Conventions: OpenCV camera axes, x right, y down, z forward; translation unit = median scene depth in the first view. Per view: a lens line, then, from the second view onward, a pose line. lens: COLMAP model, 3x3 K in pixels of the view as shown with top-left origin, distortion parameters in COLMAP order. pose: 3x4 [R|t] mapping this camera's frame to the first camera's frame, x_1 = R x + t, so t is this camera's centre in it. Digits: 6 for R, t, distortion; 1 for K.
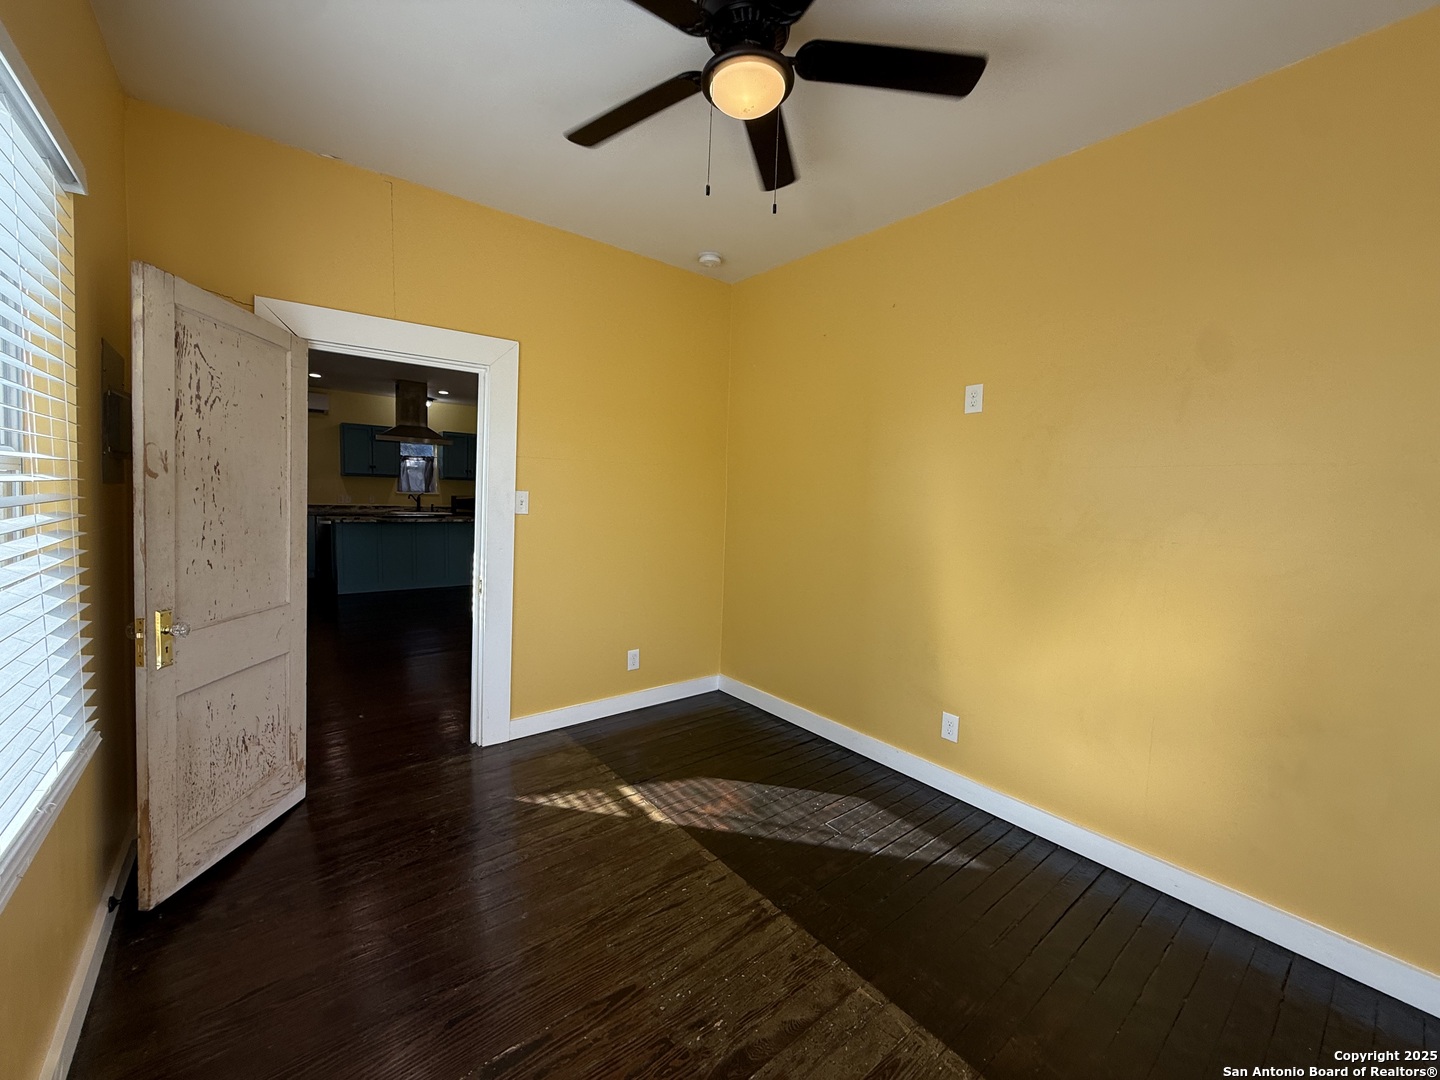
lens RADIAL K [[574.0, 0, 709.5], [0, 574.0, 535.5], [0, 0, 1]] dist [0.000903, 0.001366]
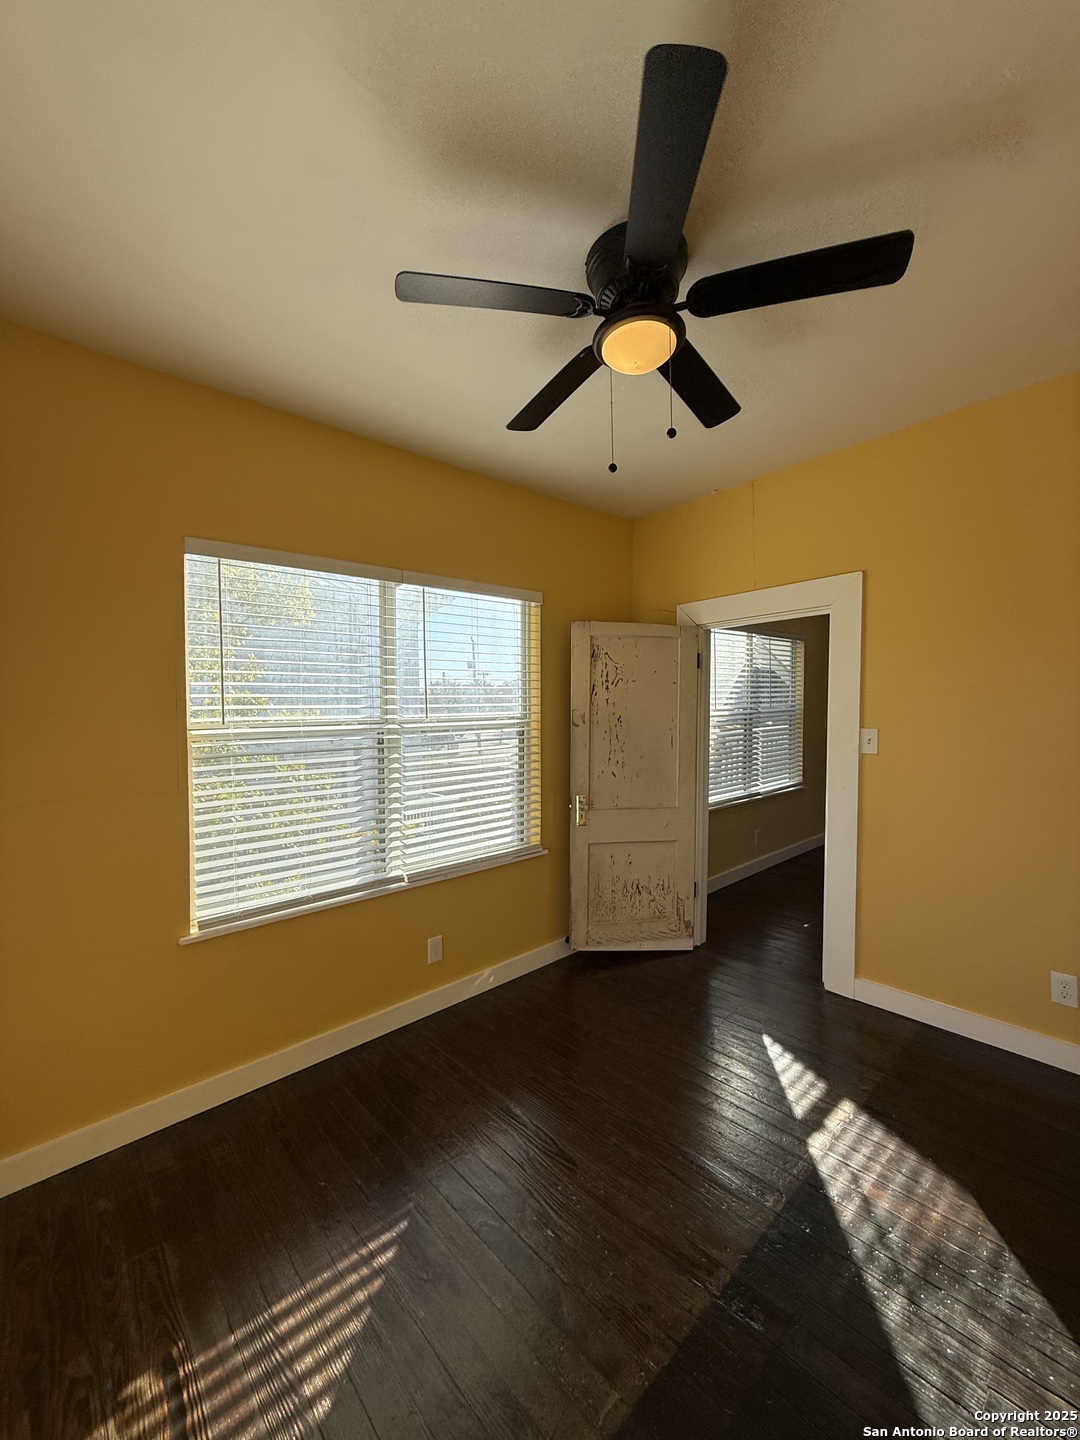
lens RADIAL K [[574.0, 0, 539.9], [0, 574.0, 712.8], [0, 0, 1]] dist [0.000903, 0.001366]
pose [[0.058398, -0.024639, -0.997989, 0.872609], [-0.054531, 0.998124, -0.027833, -0.076746], [0.996803, 0.056047, 0.056945, 0.671041]]
